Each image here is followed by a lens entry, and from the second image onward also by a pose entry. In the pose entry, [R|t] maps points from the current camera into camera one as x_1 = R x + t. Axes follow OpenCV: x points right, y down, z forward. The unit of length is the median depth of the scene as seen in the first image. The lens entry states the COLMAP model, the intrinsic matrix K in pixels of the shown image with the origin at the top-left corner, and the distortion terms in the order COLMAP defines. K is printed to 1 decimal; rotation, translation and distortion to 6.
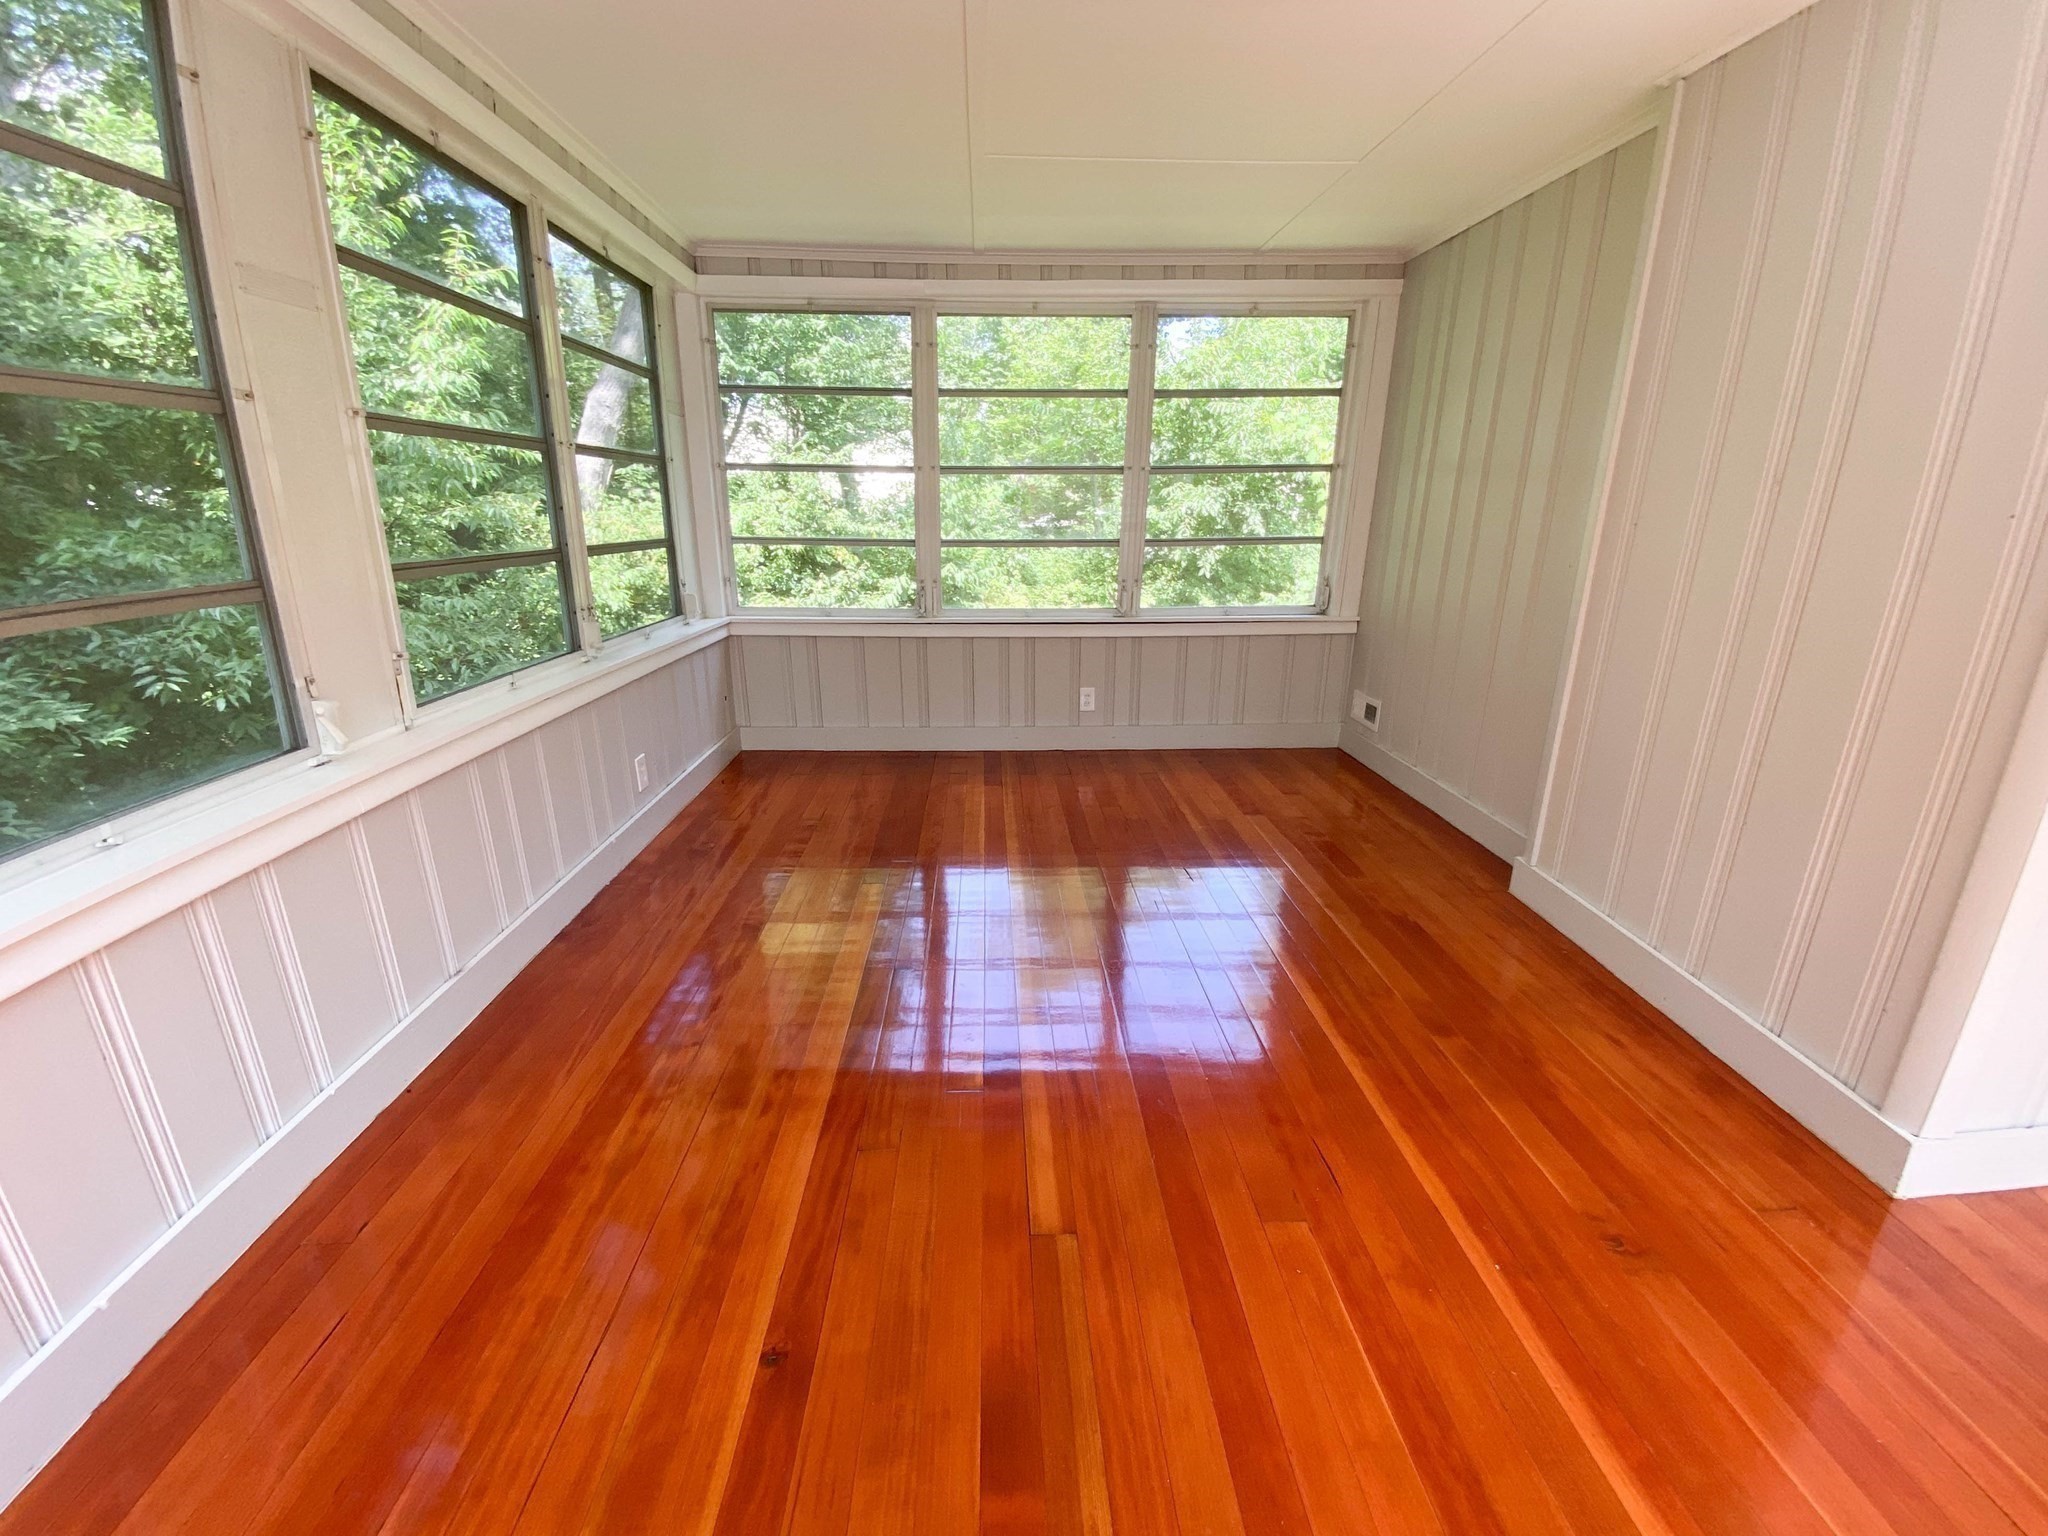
lens RADIAL K [[836.0, 0, 1020.8], [0, 836.0, 776.9], [0, 0, 1]] dist [0.007712, -0.010517]
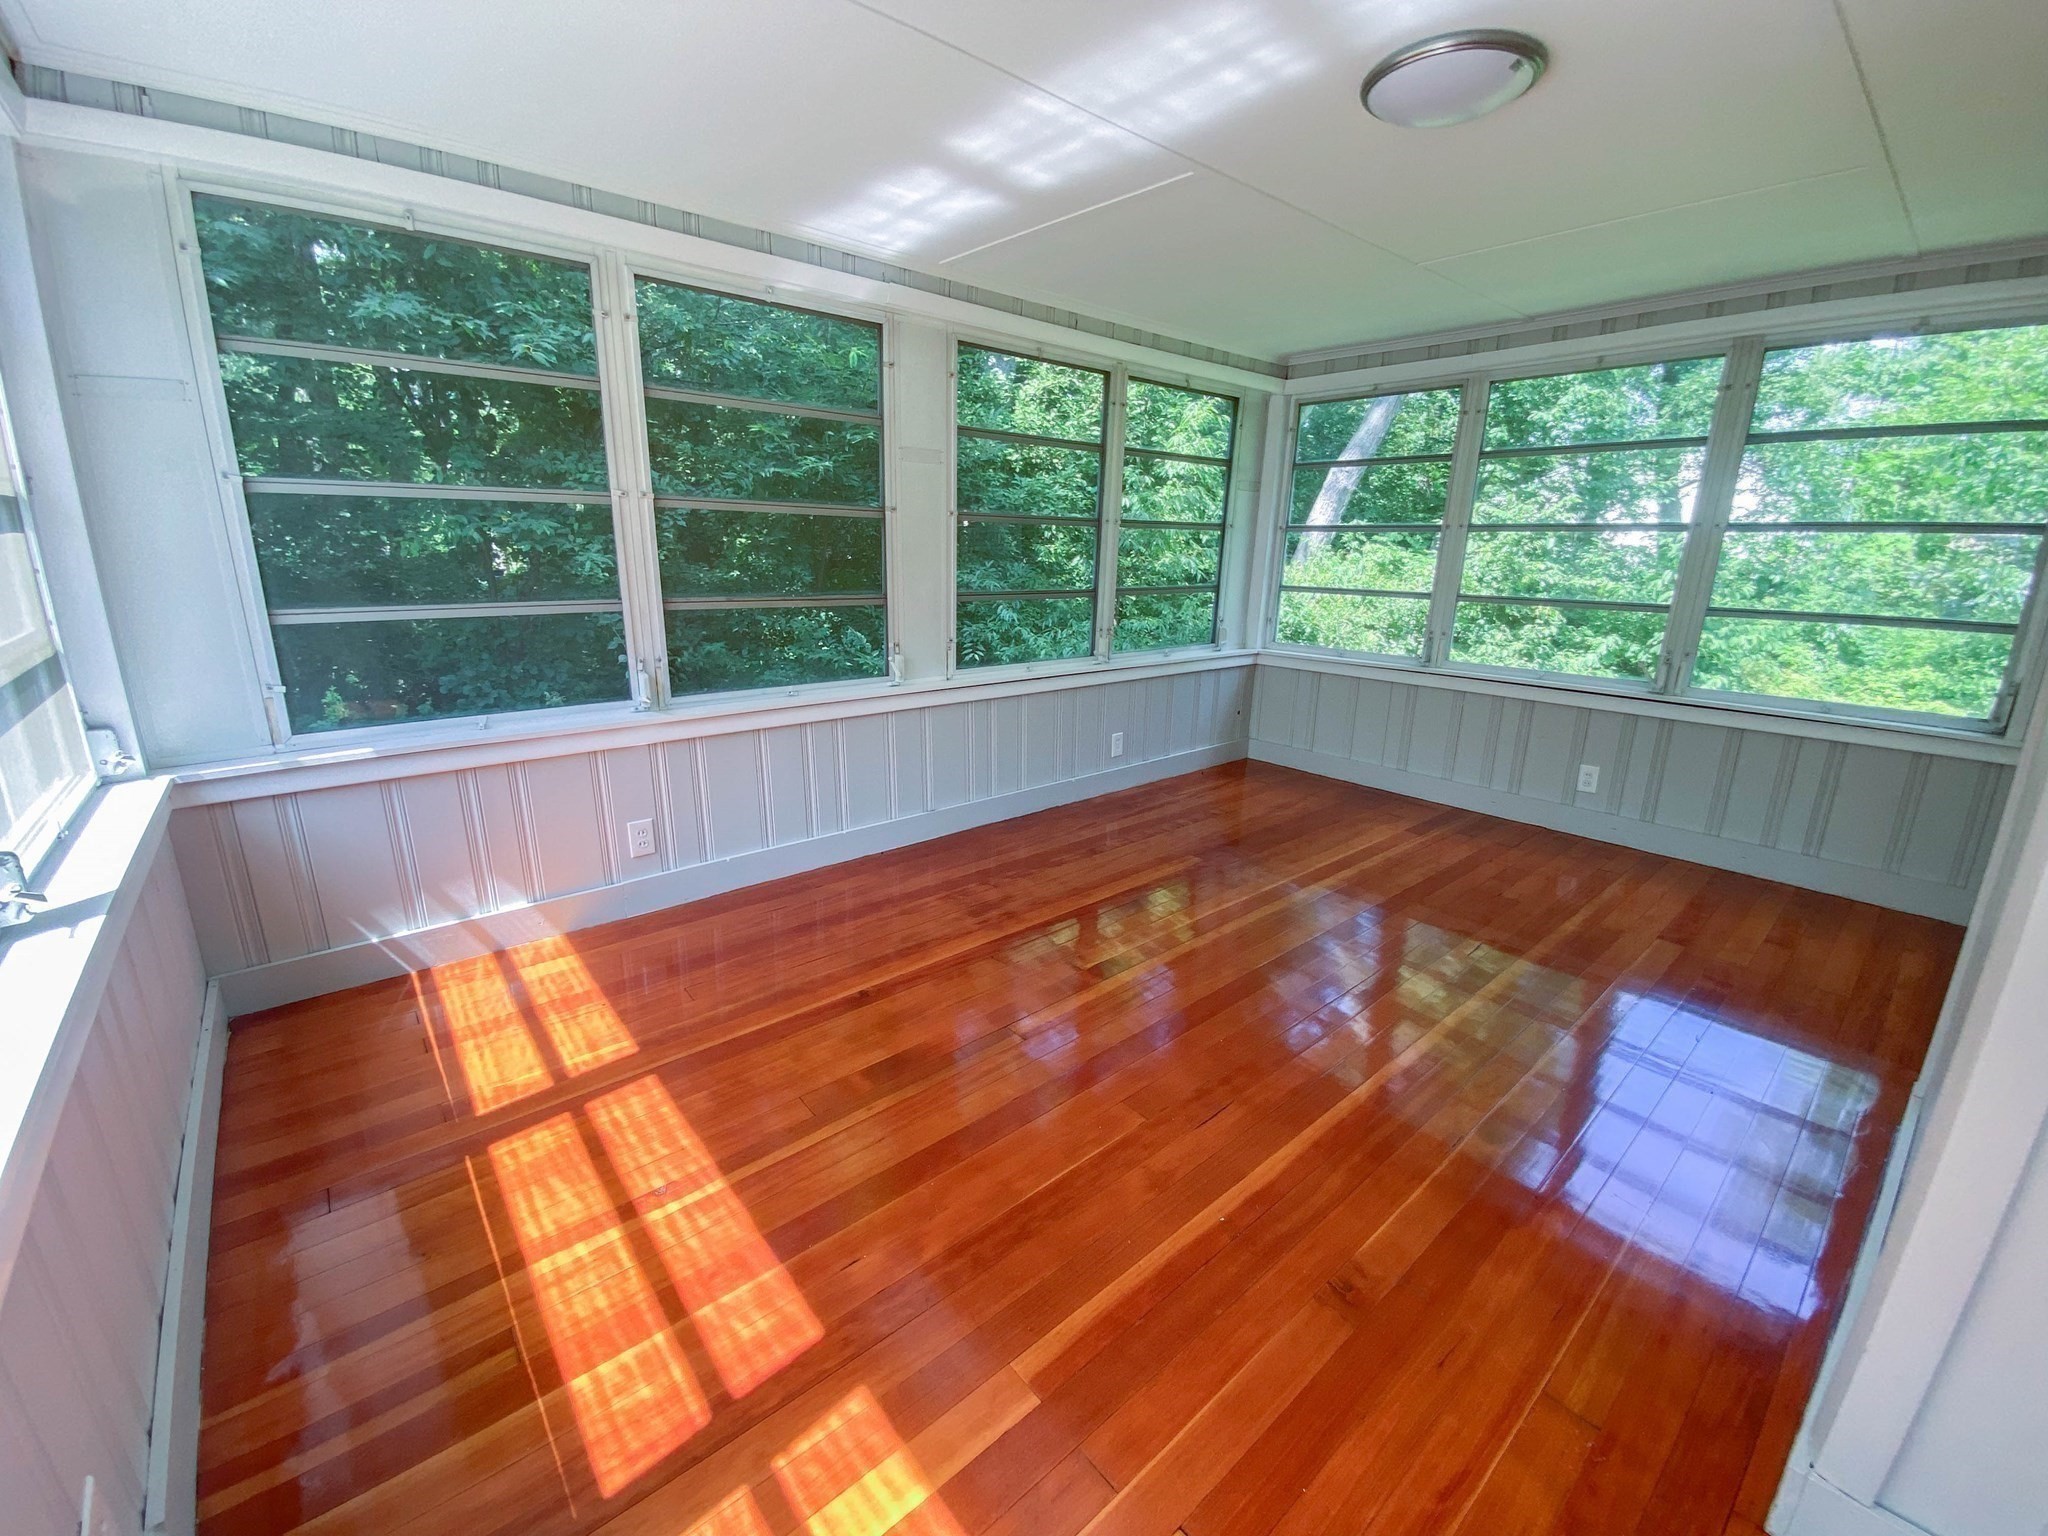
lens RADIAL K [[836.0, 0, 1026.8], [0, 836.0, 758.0], [0, 0, 1]] dist [0.007712, -0.010517]
pose [[0.625243, 0.201492, -0.753971, 0.455040], [-0.253985, 0.966039, 0.047543, -0.007795], [0.737945, 0.161771, 0.655185, -0.029452]]
